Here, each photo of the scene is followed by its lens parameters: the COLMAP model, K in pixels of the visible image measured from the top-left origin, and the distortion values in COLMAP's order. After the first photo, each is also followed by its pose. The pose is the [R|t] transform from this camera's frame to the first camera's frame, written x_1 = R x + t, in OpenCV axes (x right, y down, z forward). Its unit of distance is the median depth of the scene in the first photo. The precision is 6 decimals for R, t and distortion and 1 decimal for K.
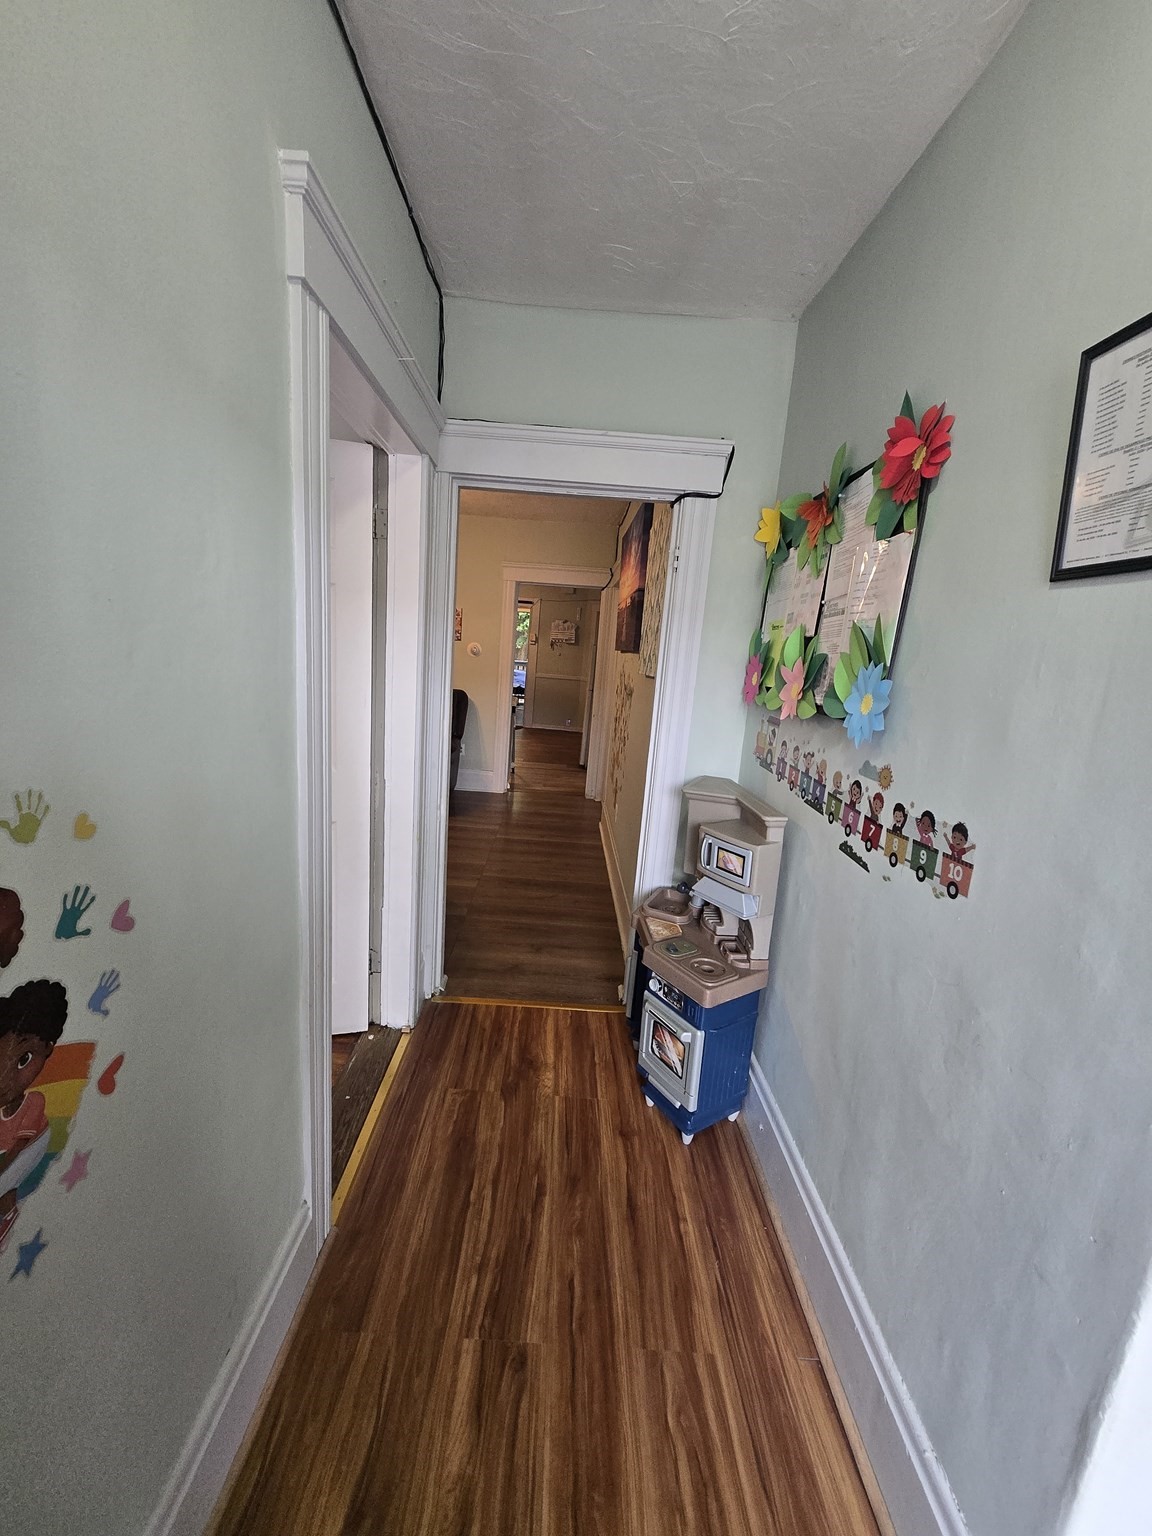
lens RADIAL K [[599.1, 0, 566.0], [0, 599.1, 764.2], [0, 0, 1]] dist [0.010829, -0.005297]
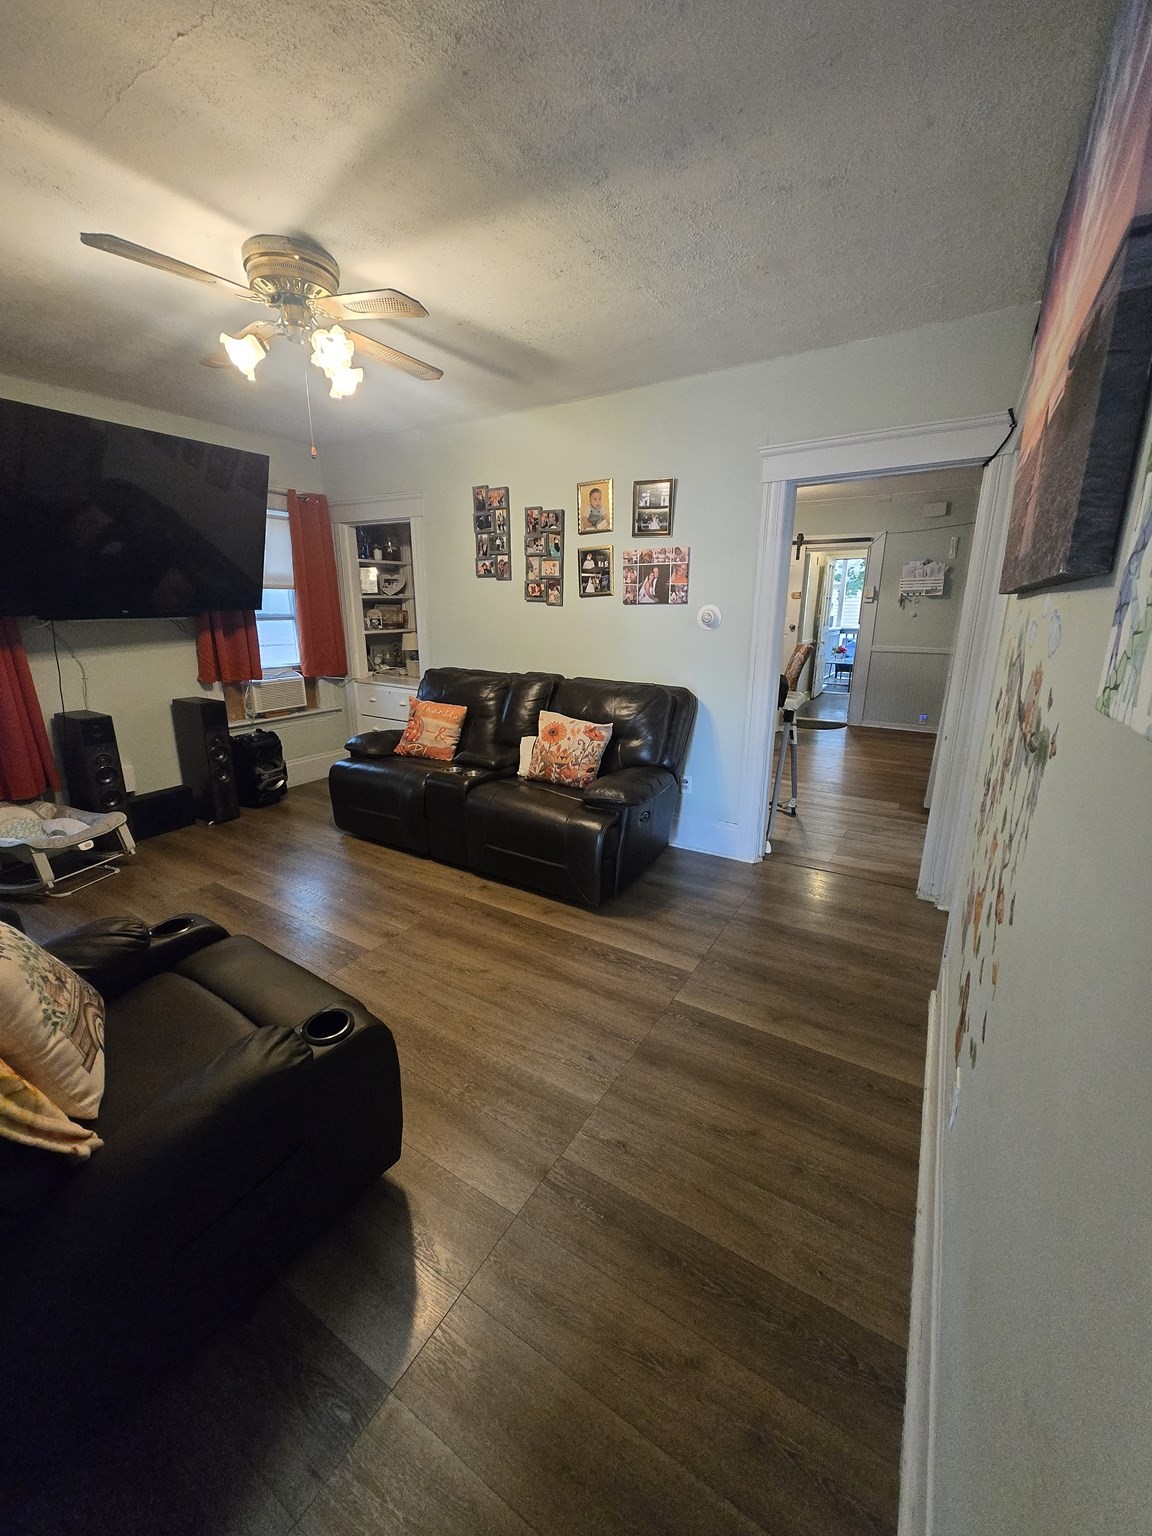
lens RADIAL K [[599.1, 0, 566.0], [0, 599.1, 764.2], [0, 0, 1]] dist [0.010829, -0.005297]
pose [[0.844736, 0.060731, -0.531726, 0.146083], [-0.037460, 0.997813, 0.054454, -0.234698], [0.533870, -0.026081, 0.845164, 1.329202]]
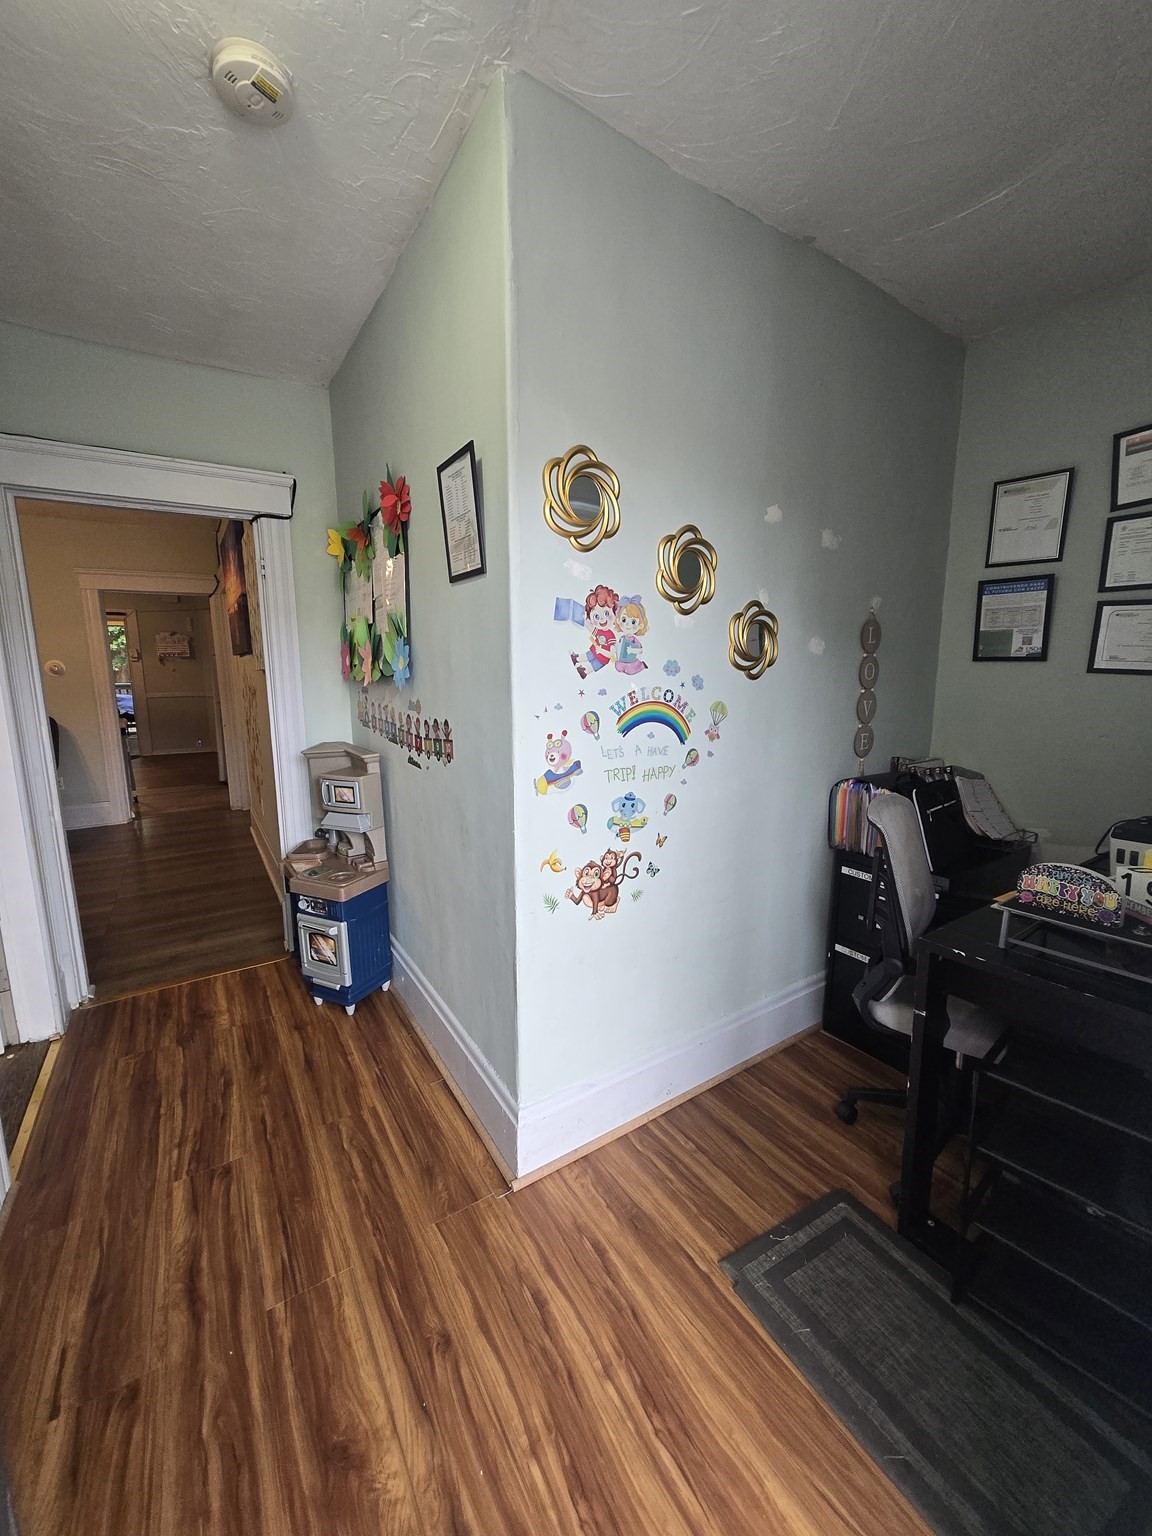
lens RADIAL K [[599.1, 0, 566.0], [0, 599.1, 764.2], [0, 0, 1]] dist [0.010829, -0.005297]
pose [[0.844567, -0.165291, 0.509299, 0.019993], [0.170077, 0.984715, 0.037549, 0.124076], [-0.507721, 0.054907, 0.859770, -0.386551]]
